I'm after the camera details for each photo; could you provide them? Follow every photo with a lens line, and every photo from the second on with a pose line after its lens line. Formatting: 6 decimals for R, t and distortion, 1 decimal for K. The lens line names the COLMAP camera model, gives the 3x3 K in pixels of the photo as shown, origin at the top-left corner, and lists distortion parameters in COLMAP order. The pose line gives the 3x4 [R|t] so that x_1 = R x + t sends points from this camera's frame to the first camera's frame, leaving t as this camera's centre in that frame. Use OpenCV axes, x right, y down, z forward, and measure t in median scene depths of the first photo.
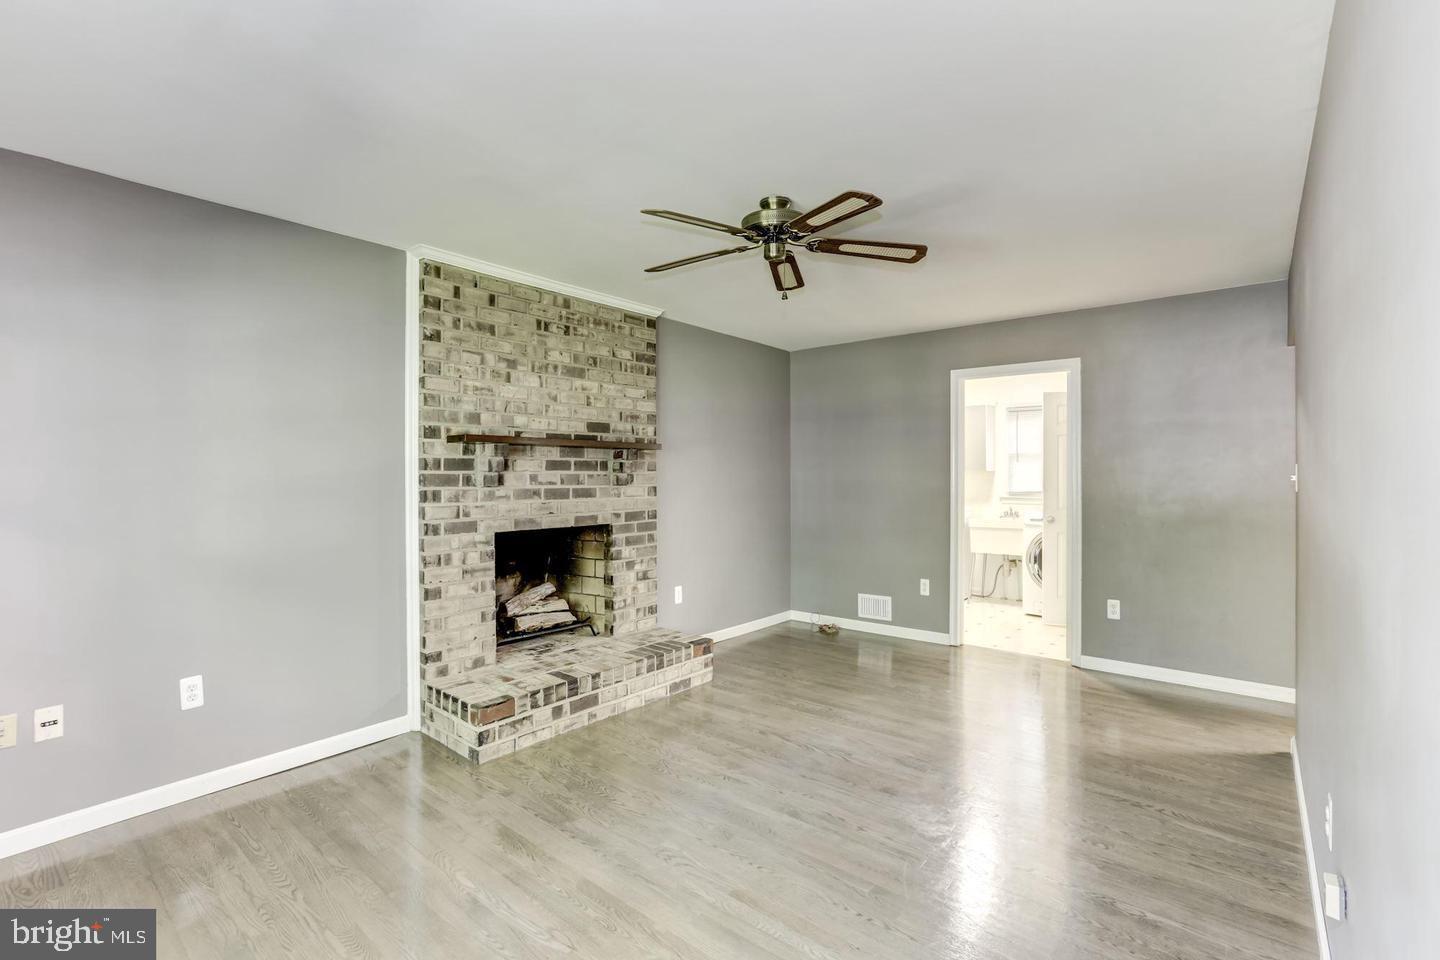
lens RADIAL K [[648.2, 0, 716.8], [0, 648.2, 474.9], [0, 0, 1]] dist [-0.030386, 0.013994]
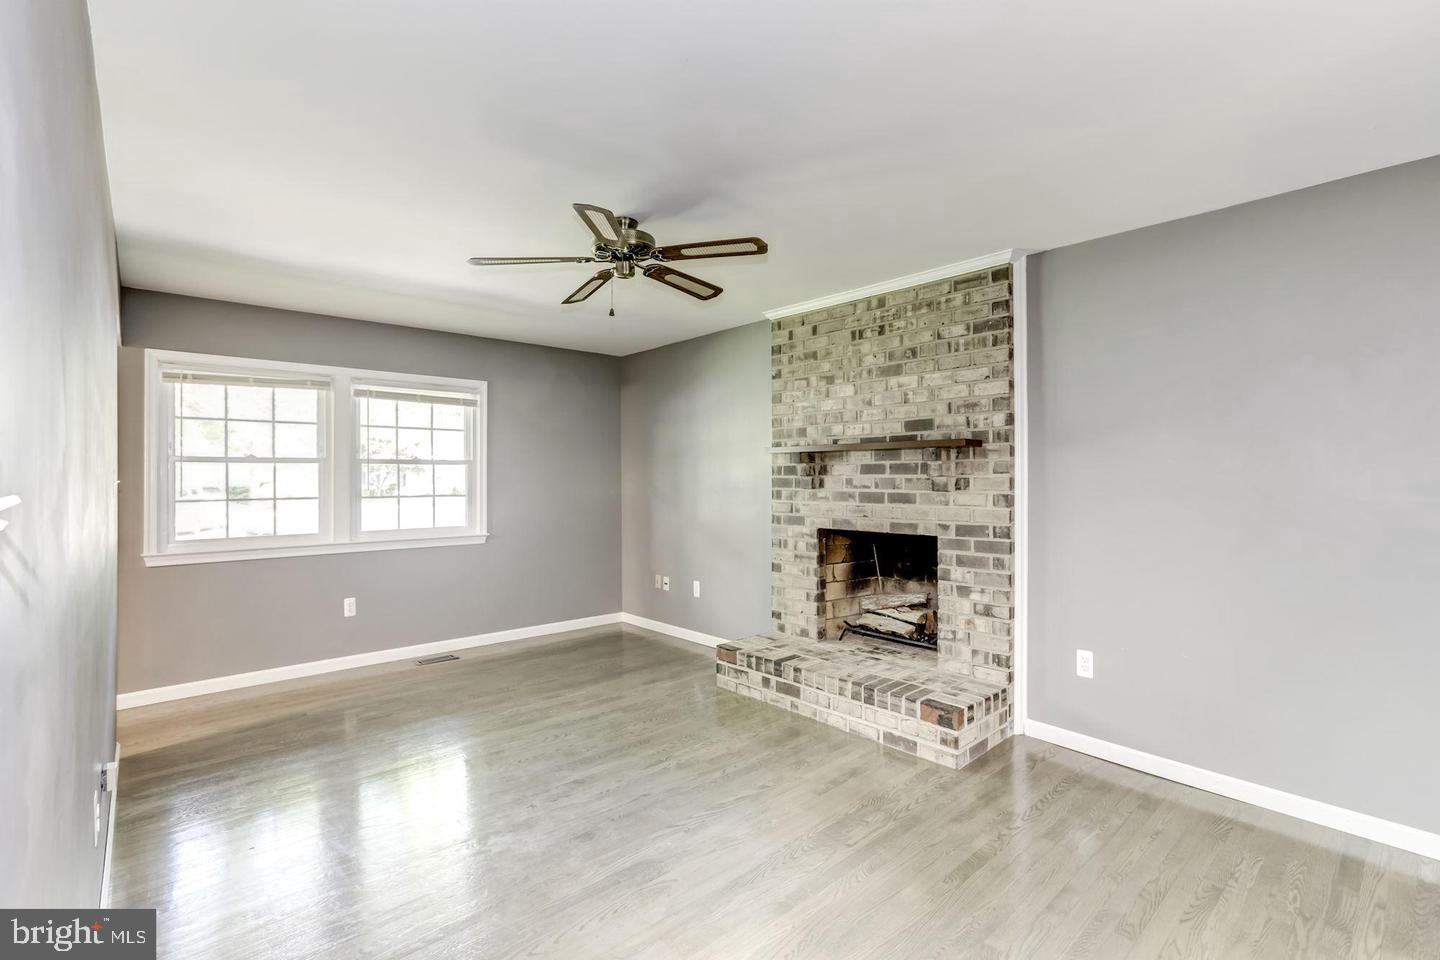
lens RADIAL K [[648.2, 0, 717.9], [0, 648.2, 475.6], [0, 0, 1]] dist [-0.030386, 0.013994]
pose [[-0.125885, -0.001112, -0.992044, 0.779860], [0.002784, 0.999995, -0.001475, -0.003978], [0.992041, -0.002948, -0.125881, 0.896054]]
